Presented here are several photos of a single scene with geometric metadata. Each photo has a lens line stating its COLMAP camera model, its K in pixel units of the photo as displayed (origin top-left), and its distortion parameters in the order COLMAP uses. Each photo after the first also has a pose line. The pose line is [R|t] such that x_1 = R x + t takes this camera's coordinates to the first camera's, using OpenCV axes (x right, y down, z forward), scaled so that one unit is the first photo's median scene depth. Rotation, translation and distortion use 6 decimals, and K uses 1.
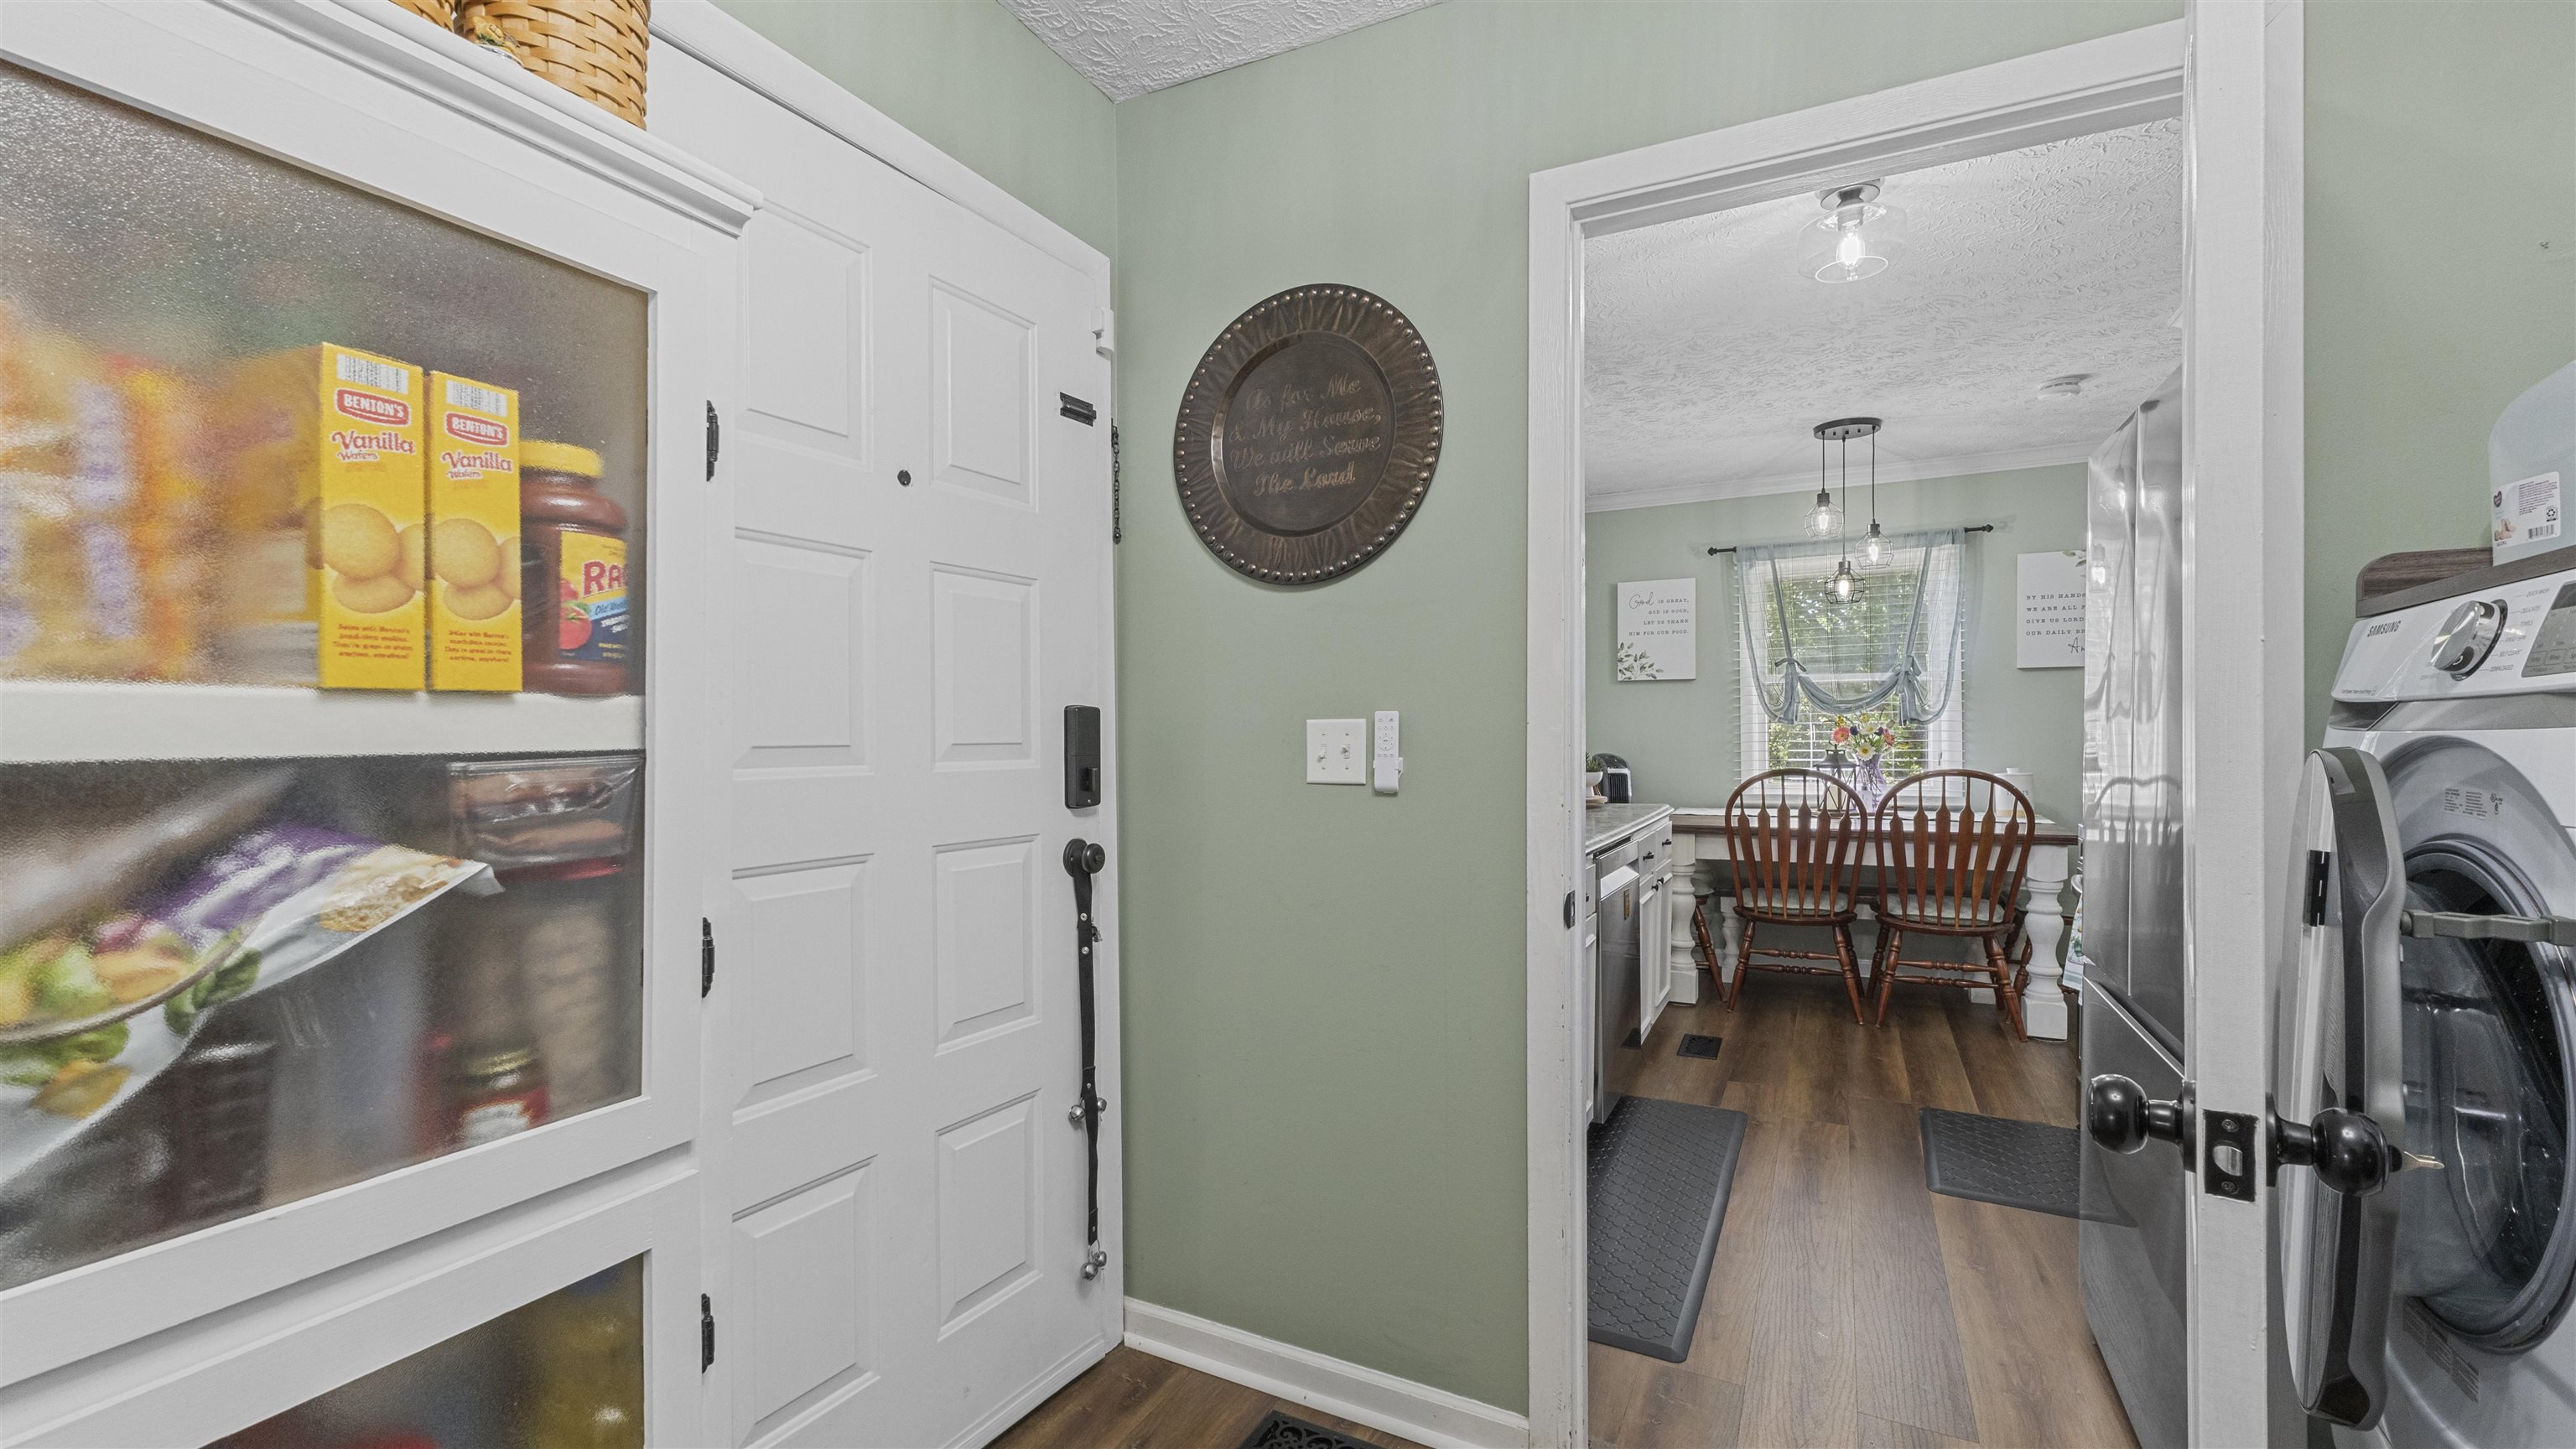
lens RADIAL K [[1142.0, 0, 1283.2], [0, 1142.0, 731.6], [0, 0, 1]] dist [0.011816, 0.000102]
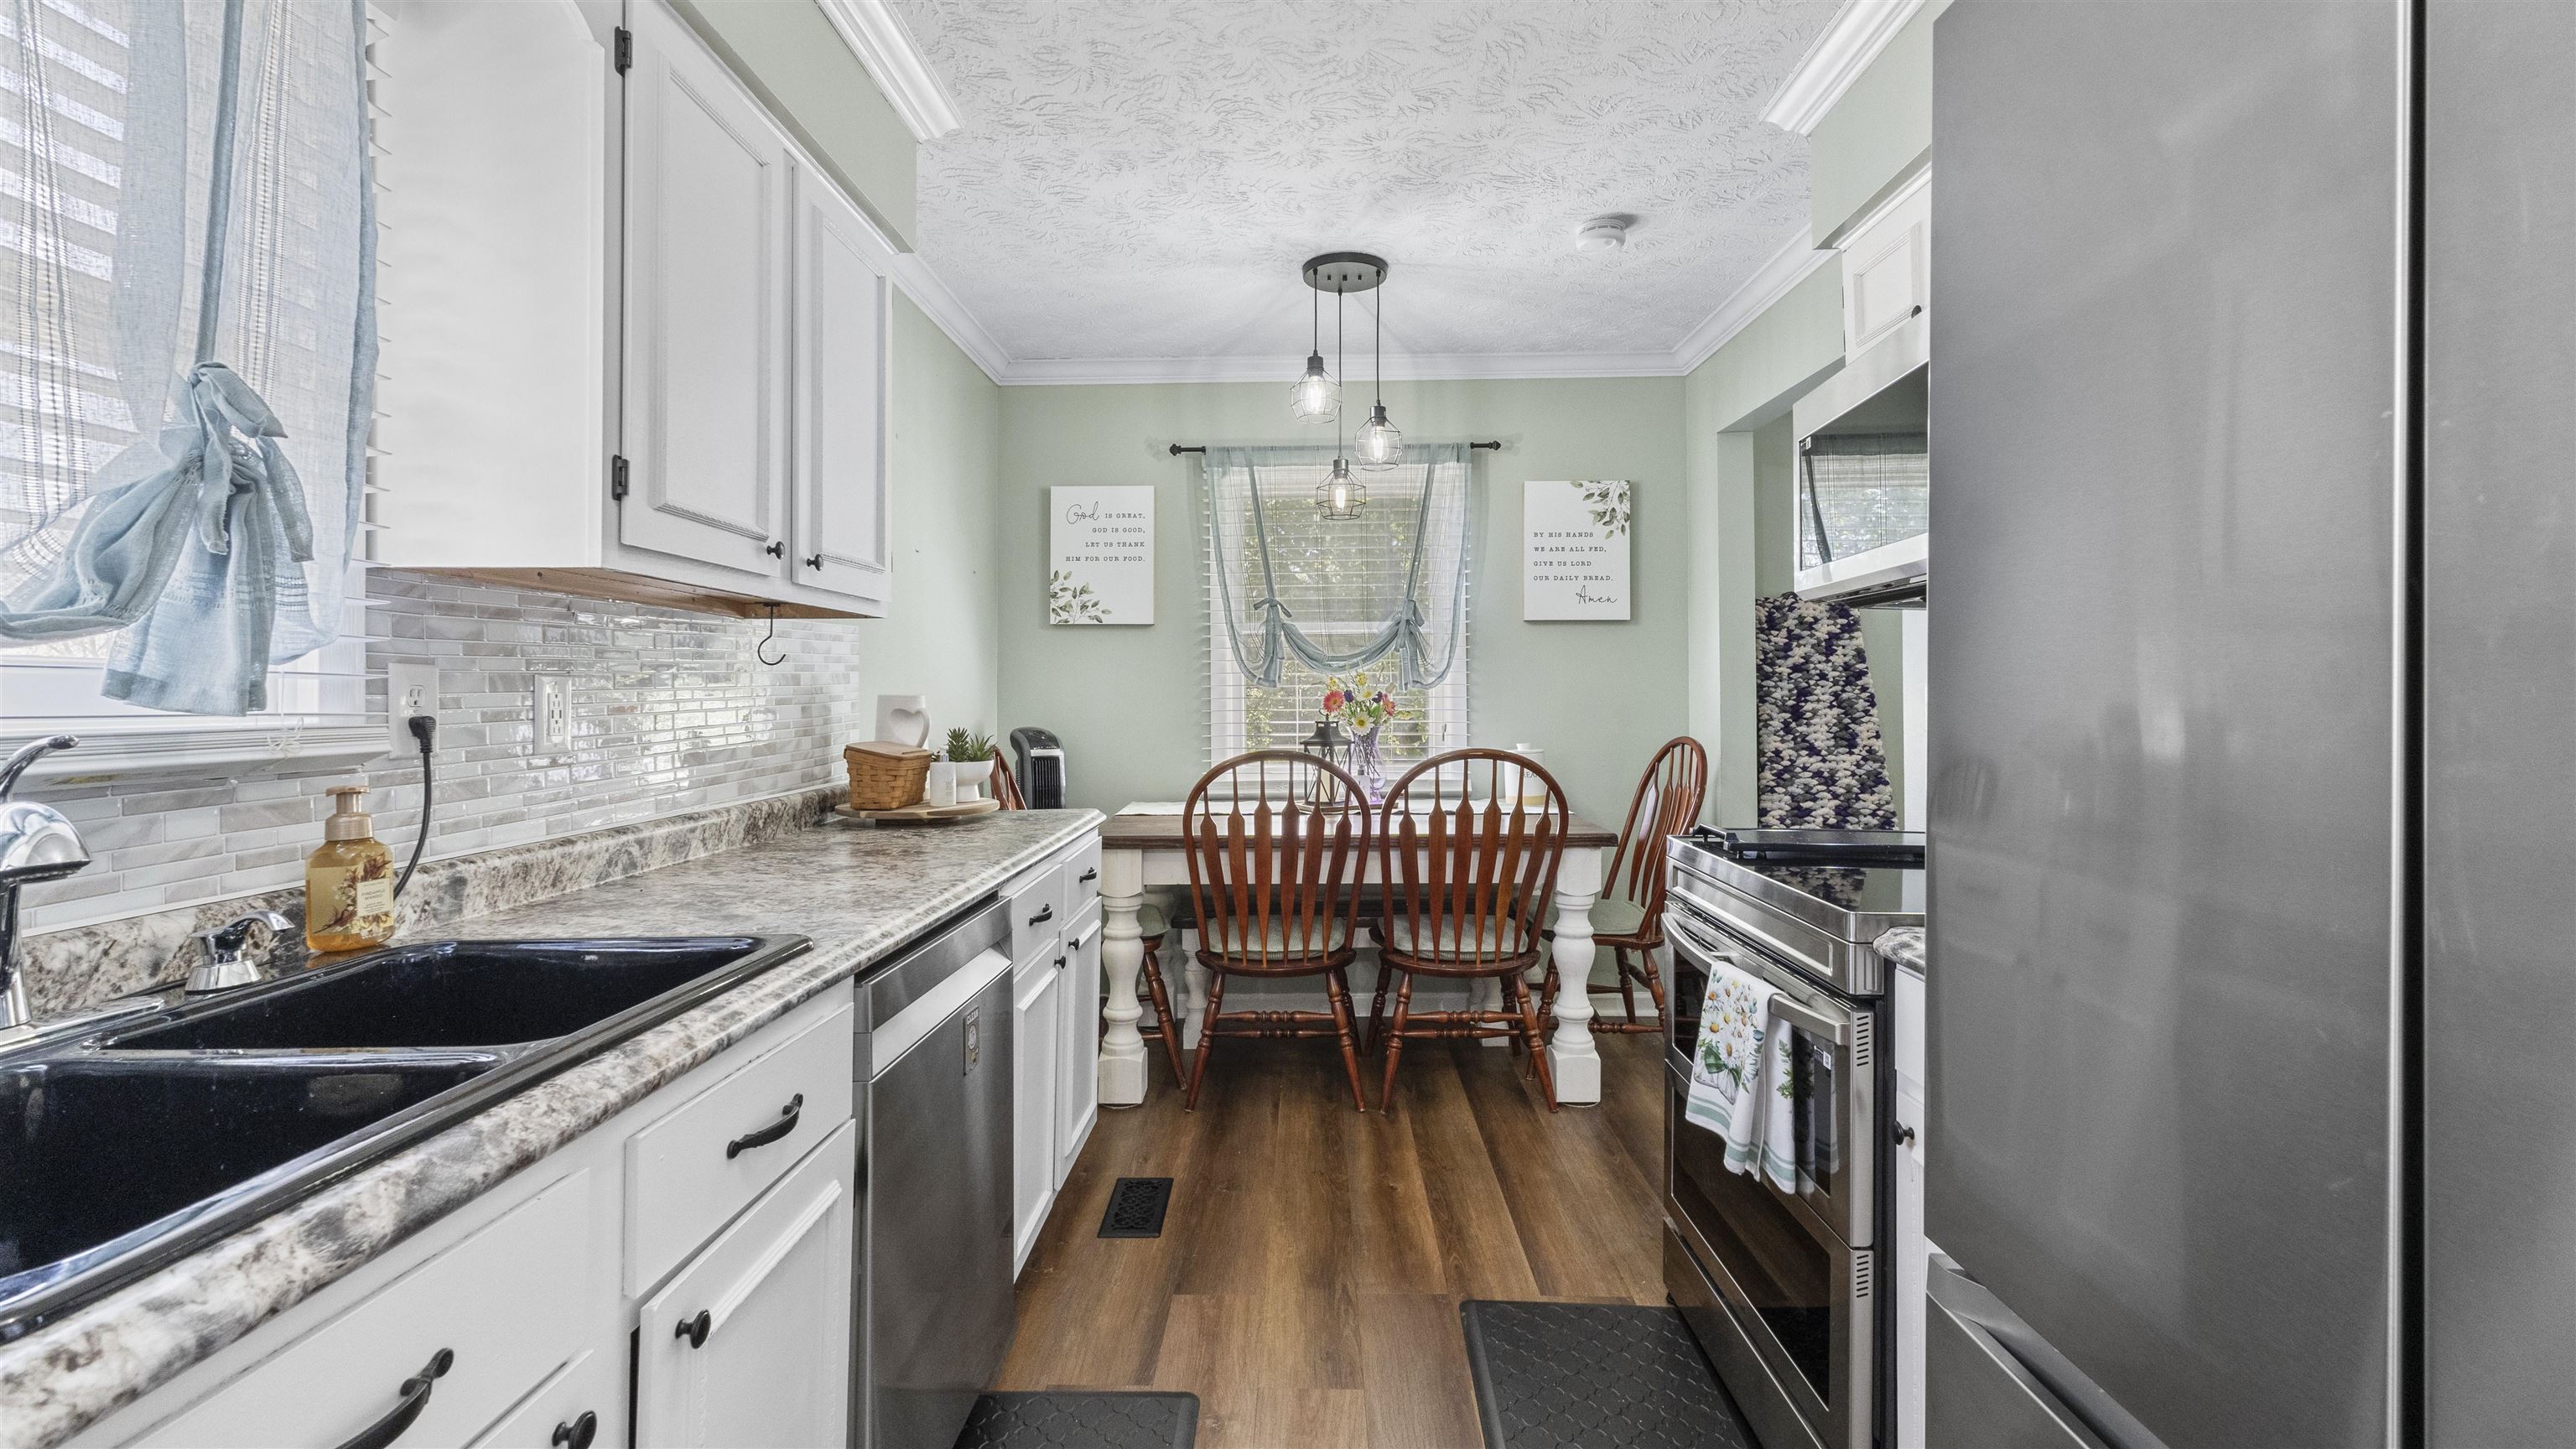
lens RADIAL K [[1142.0, 0, 1283.2], [0, 1142.0, 731.6], [0, 0, 1]] dist [0.011816, 0.000102]
pose [[0.909905, -0.007552, 0.414747, 0.162869], [-0.003095, 0.999683, 0.024992, 0.004712], [-0.414805, -0.024024, 0.909593, 0.369403]]
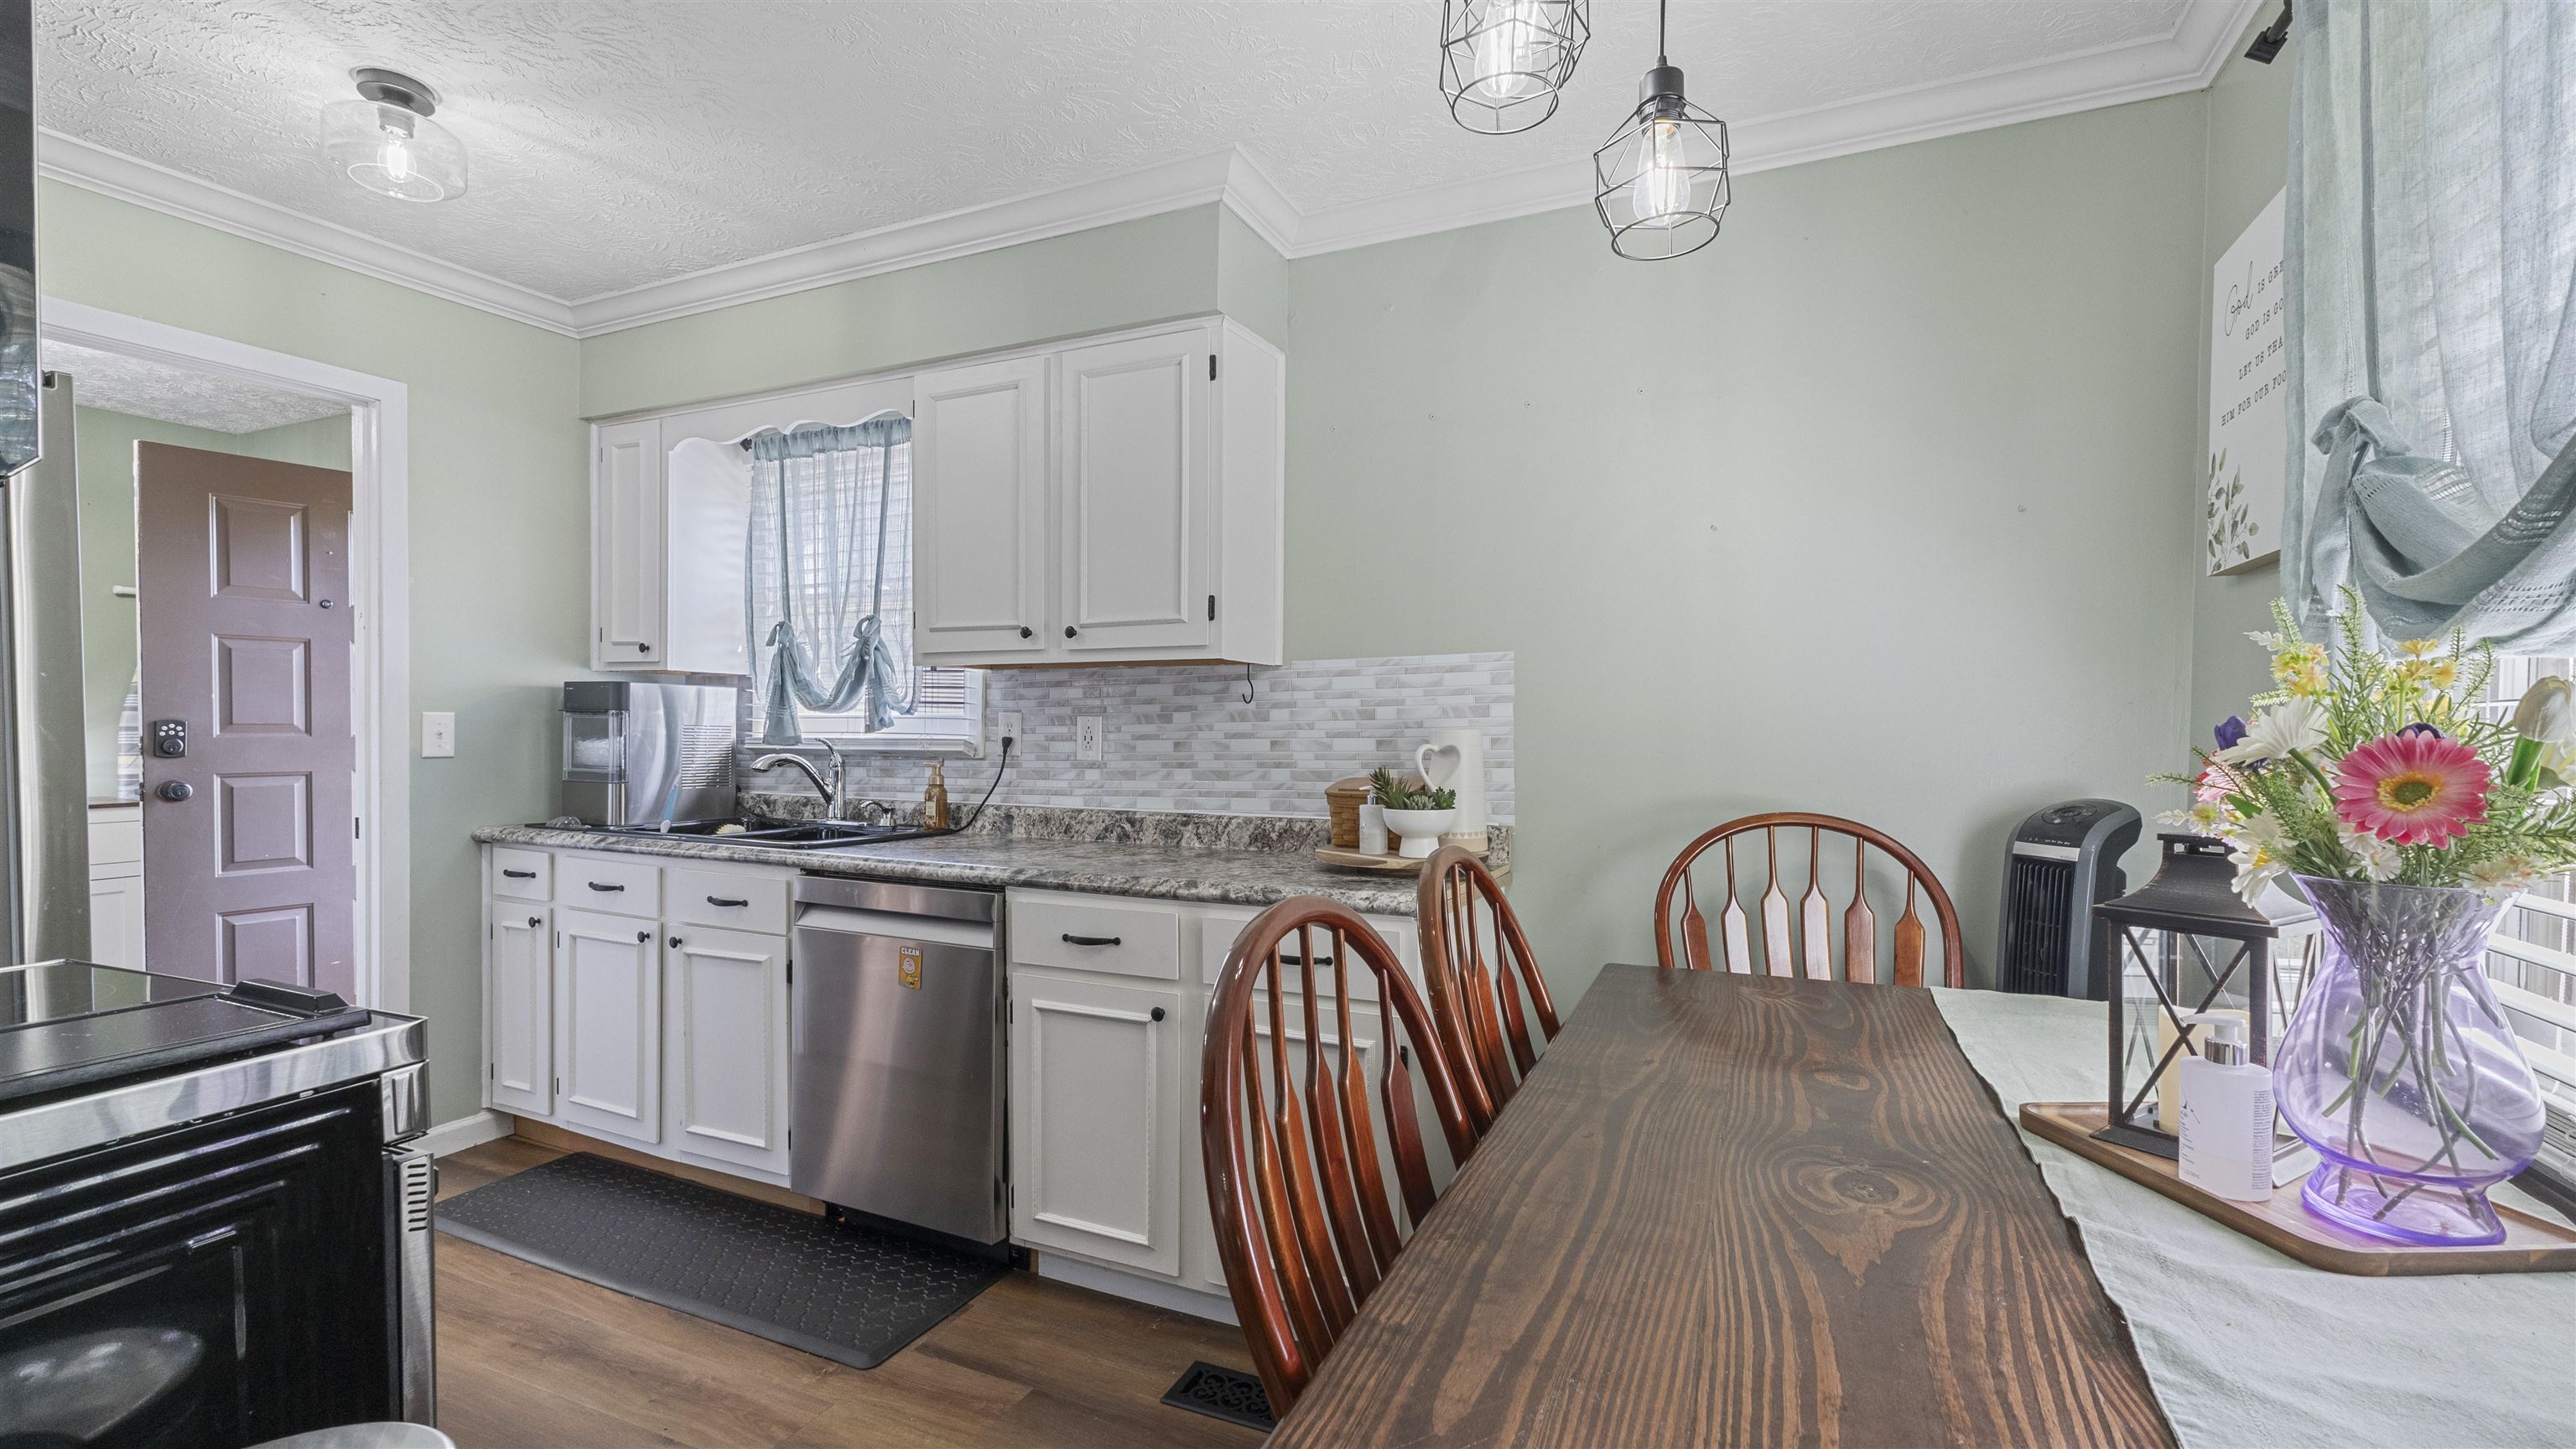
lens RADIAL K [[1142.0, 0, 1283.2], [0, 1142.0, 731.6], [0, 0, 1]] dist [0.011816, 0.000102]
pose [[0.026412, 0.022840, -0.999390, 0.738111], [-0.007222, 0.999717, 0.022656, -0.009819], [0.999625, 0.006619, 0.026569, 0.885462]]
